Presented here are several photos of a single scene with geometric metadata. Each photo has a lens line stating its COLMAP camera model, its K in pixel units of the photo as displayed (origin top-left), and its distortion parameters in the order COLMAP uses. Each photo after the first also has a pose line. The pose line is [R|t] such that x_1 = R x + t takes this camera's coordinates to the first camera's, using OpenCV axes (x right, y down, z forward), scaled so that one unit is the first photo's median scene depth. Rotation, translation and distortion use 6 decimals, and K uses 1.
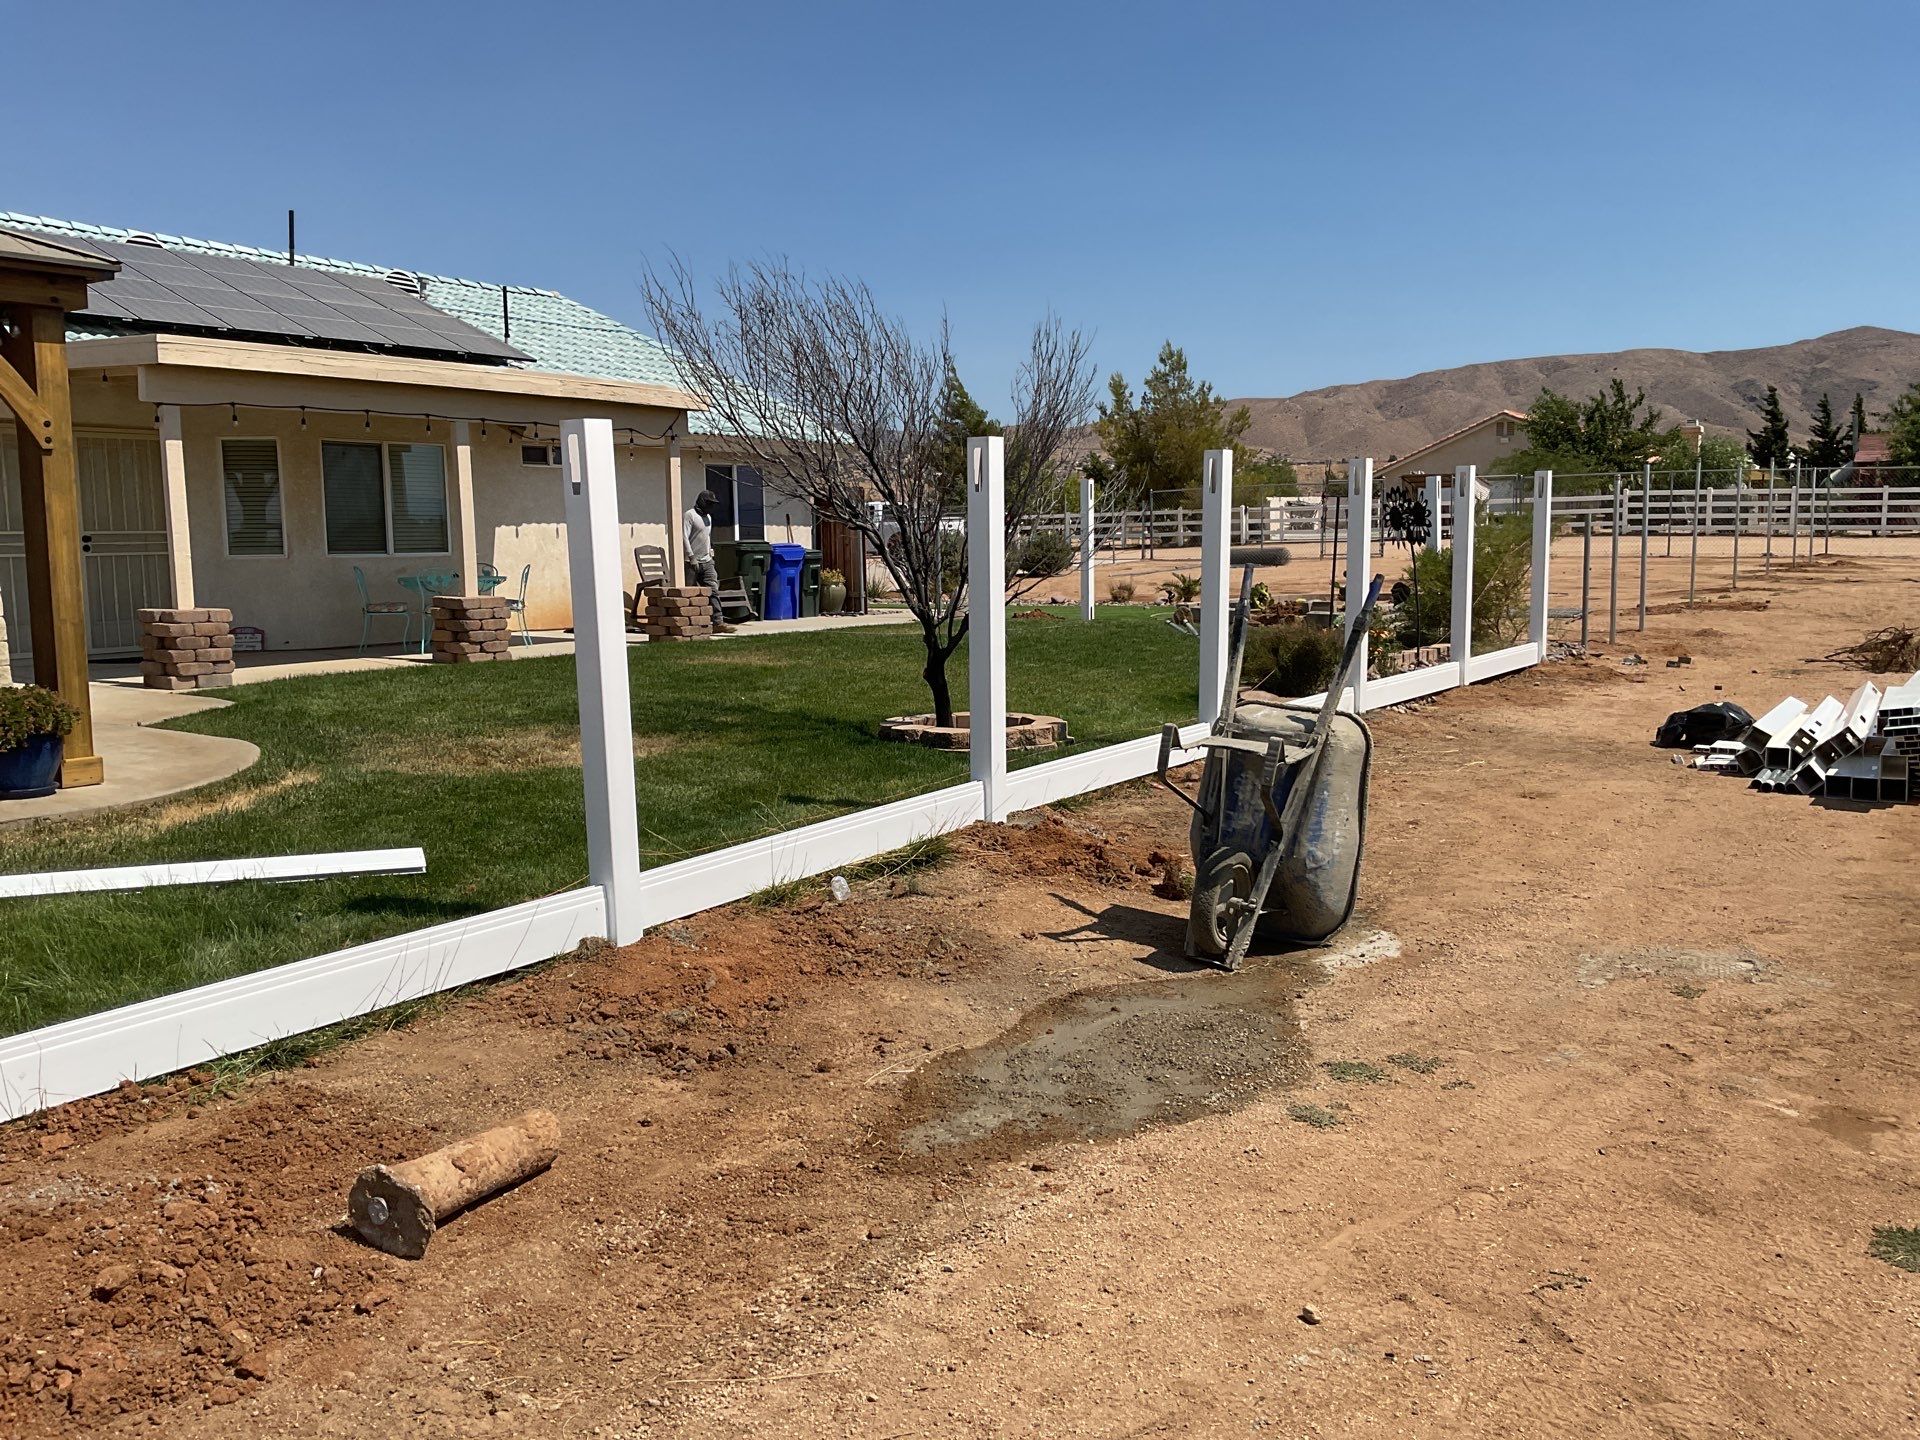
lens RADIAL K [[1584.3, 0, 959.1], [0, 1584.3, 724.0], [0, 0, 1]] dist [0.094250, -0.199459]
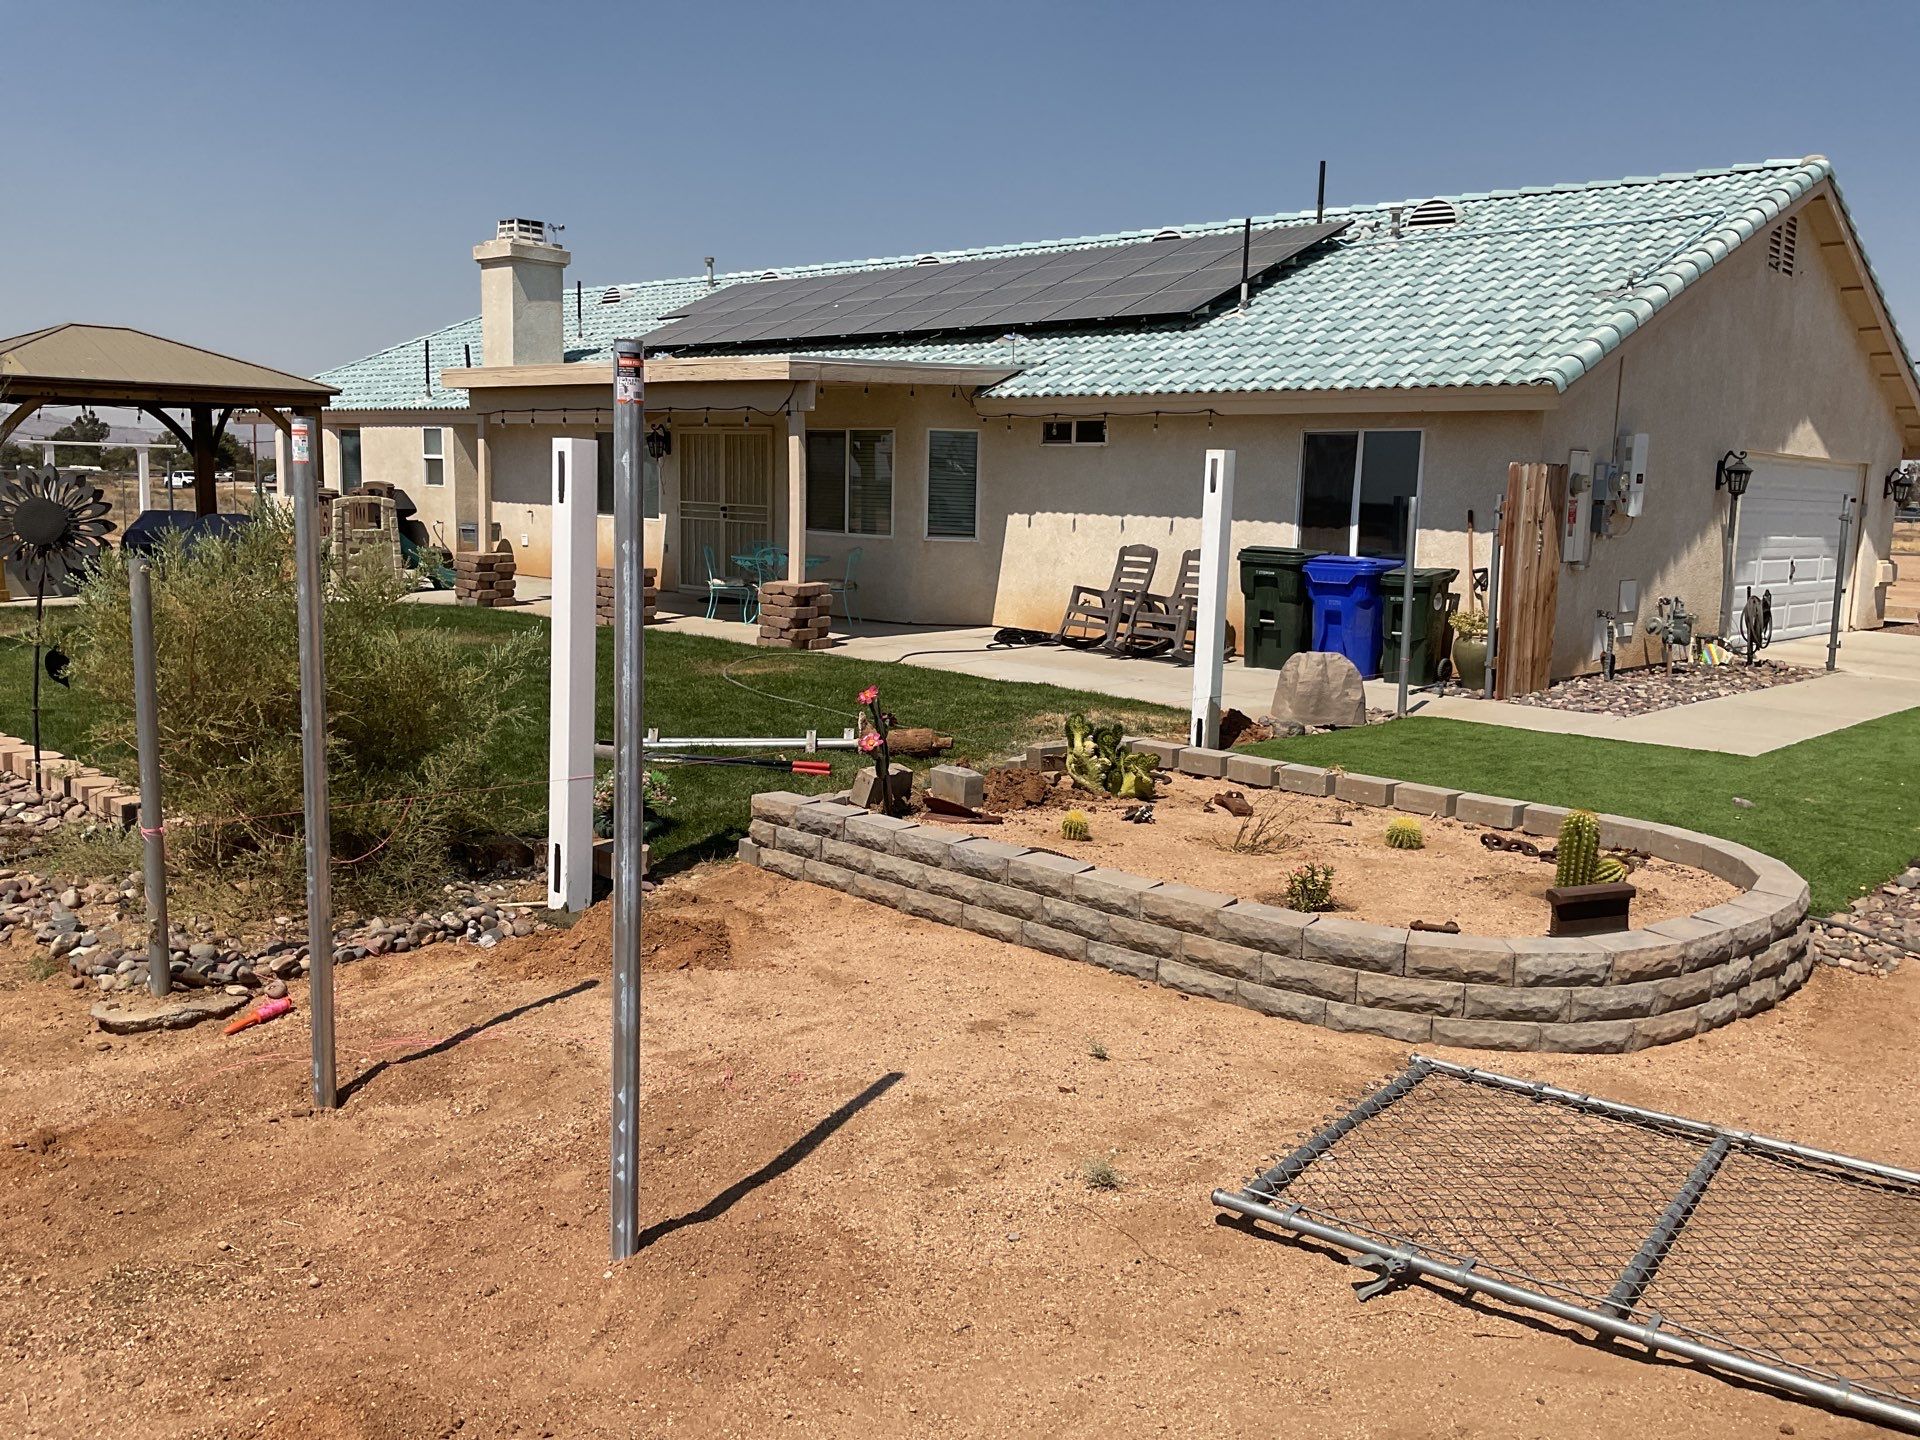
lens RADIAL K [[1583.8, 0, 960.0], [0, 1583.8, 720.0], [0, 0, 1]] dist [0.119520, -0.268616]
pose [[-0.150896, 0.150905, -0.976964, 0.212538], [-0.145612, 0.974107, 0.172954, -0.056005], [0.977767, 0.168356, -0.125015, 0.382241]]
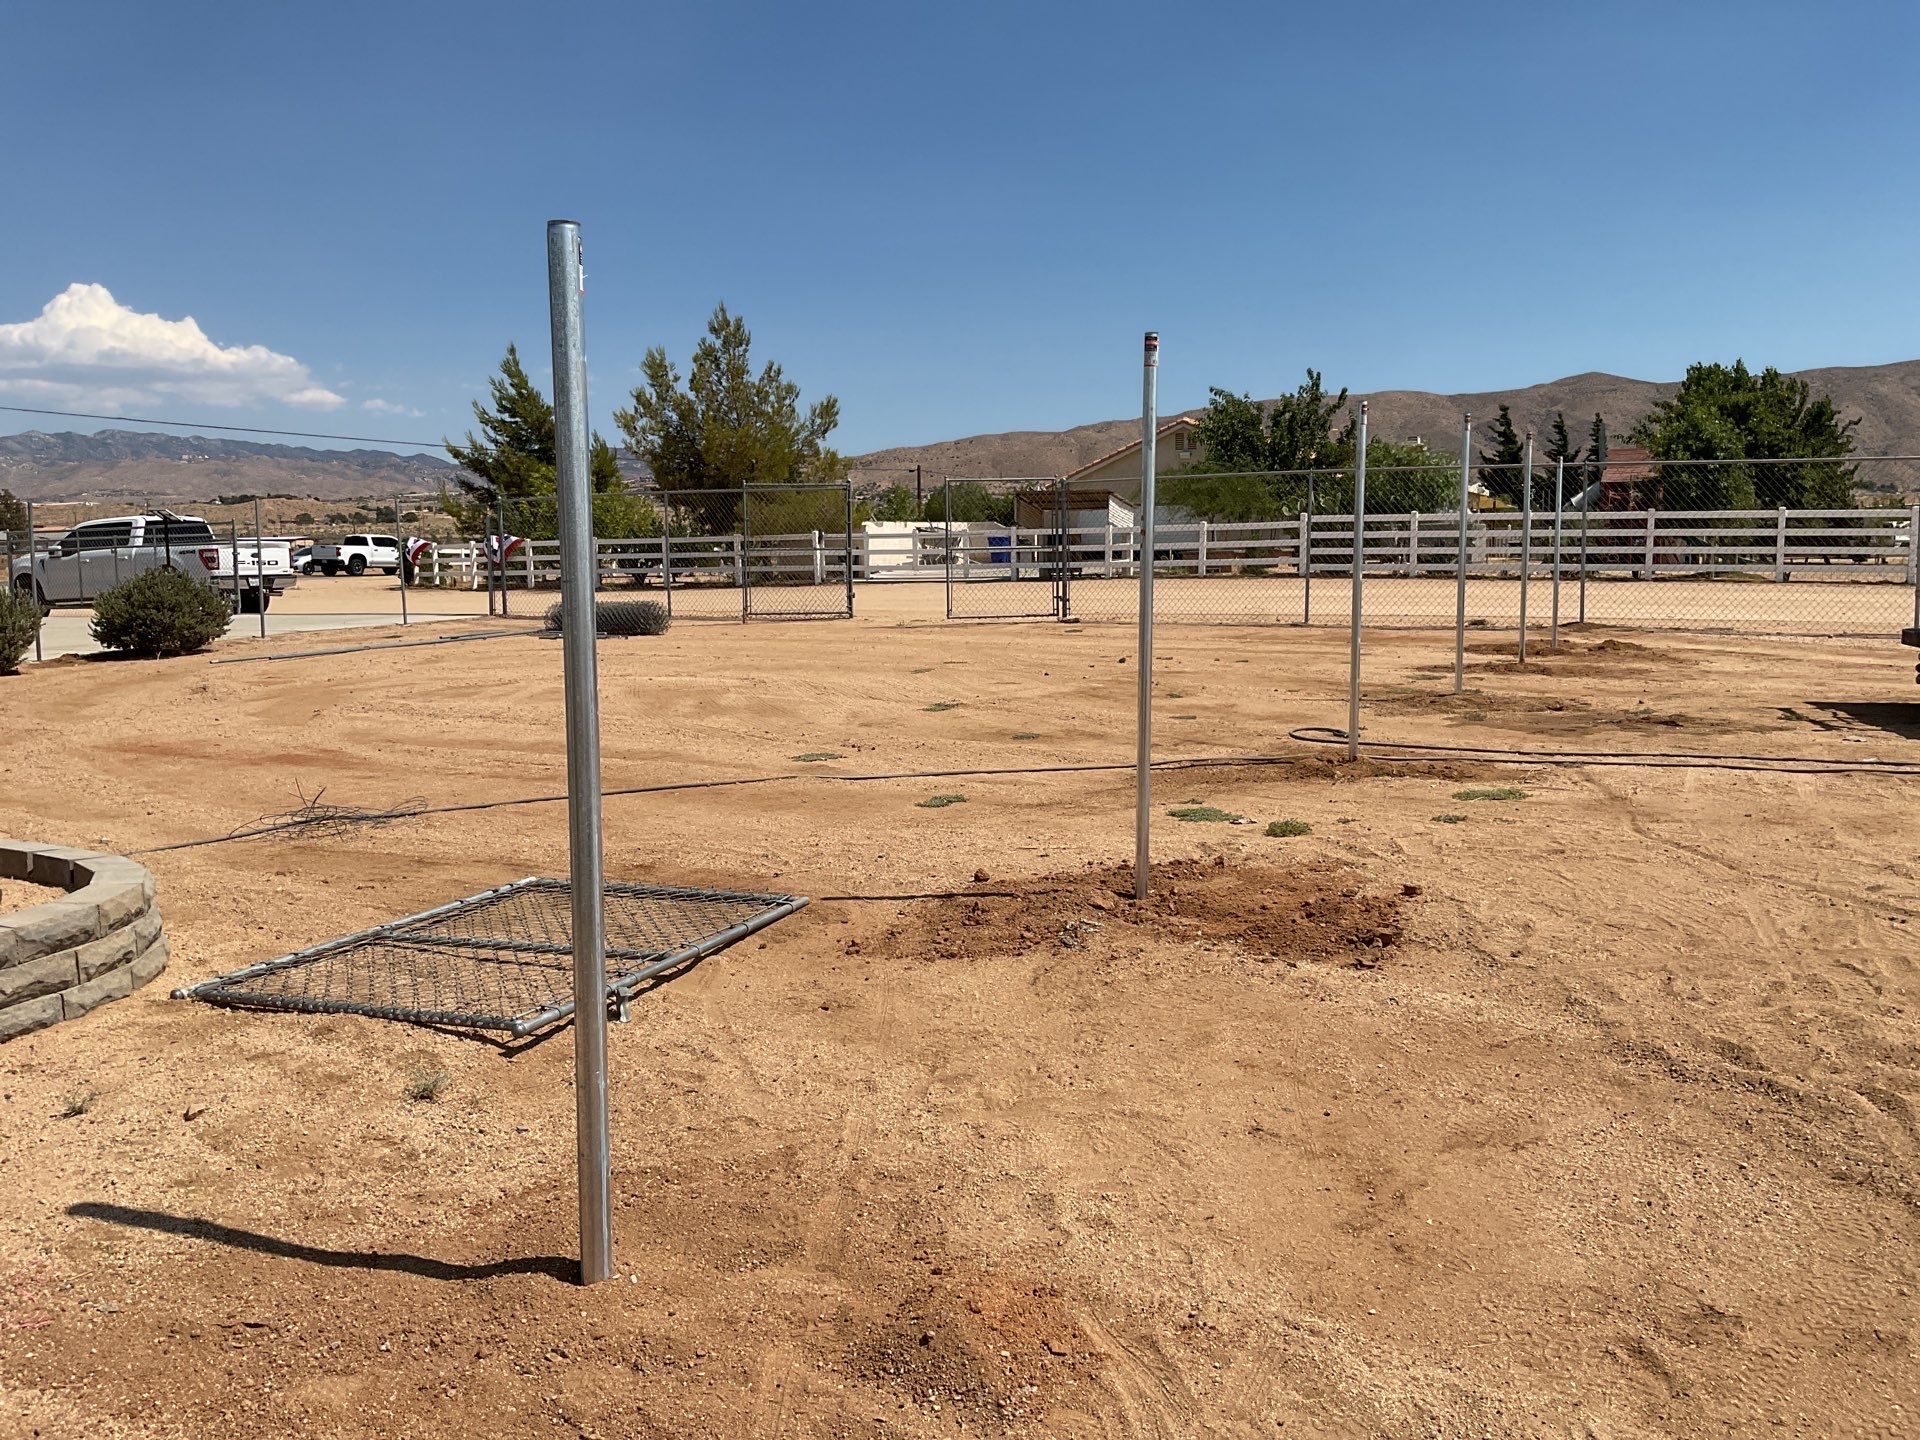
lens RADIAL K [[1584.3, 0, 959.1], [0, 1584.3, 724.0], [0, 0, 1]] dist [0.094250, -0.199459]
pose [[0.990760, -0.008095, 0.135384, 0.162838], [0.010395, 0.999813, -0.016289, -0.041285], [-0.135227, 0.017546, 0.990659, 0.309540]]
